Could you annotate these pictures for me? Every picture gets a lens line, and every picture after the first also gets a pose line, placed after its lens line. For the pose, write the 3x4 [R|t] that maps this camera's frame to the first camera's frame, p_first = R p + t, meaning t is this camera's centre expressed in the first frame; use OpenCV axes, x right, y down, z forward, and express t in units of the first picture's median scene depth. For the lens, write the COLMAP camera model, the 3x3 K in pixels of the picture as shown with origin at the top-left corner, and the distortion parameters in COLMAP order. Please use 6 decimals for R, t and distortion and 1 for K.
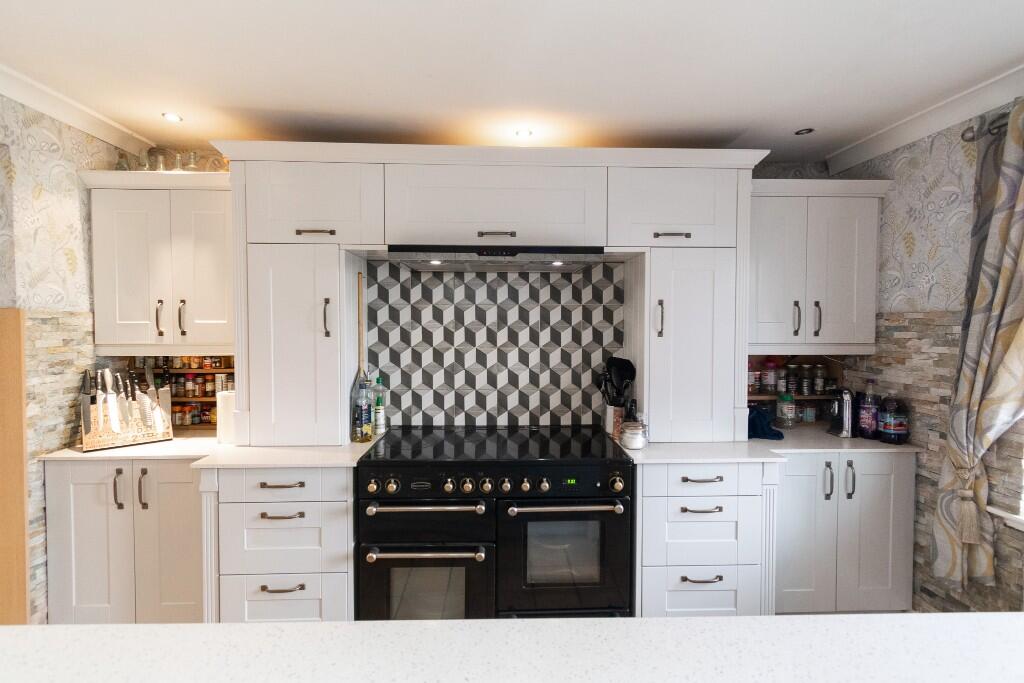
lens RADIAL K [[452.4, 0, 508.0], [0, 452.4, 338.4], [0, 0, 1]] dist [0.003154, -0.001215]
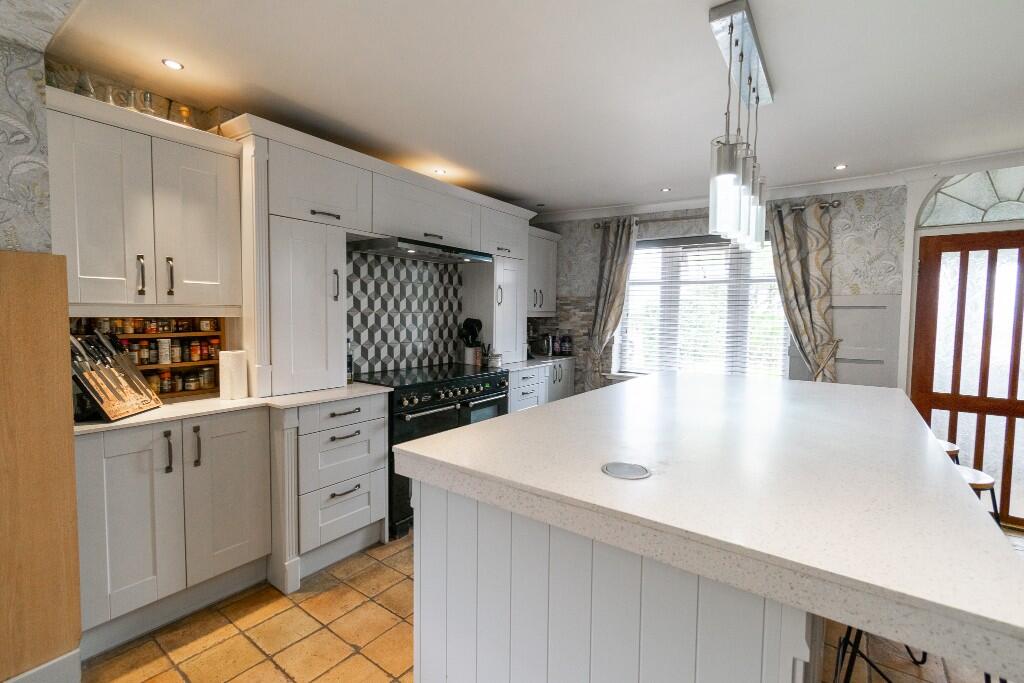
lens RADIAL K [[452.4, 0, 520.3], [0, 452.4, 339.2], [0, 0, 1]] dist [0.003154, -0.001215]
pose [[0.607670, -0.039602, 0.793201, -1.000463], [0.007620, 0.999001, 0.044039, 0.047675], [-0.794153, -0.020717, 0.607365, -0.154787]]
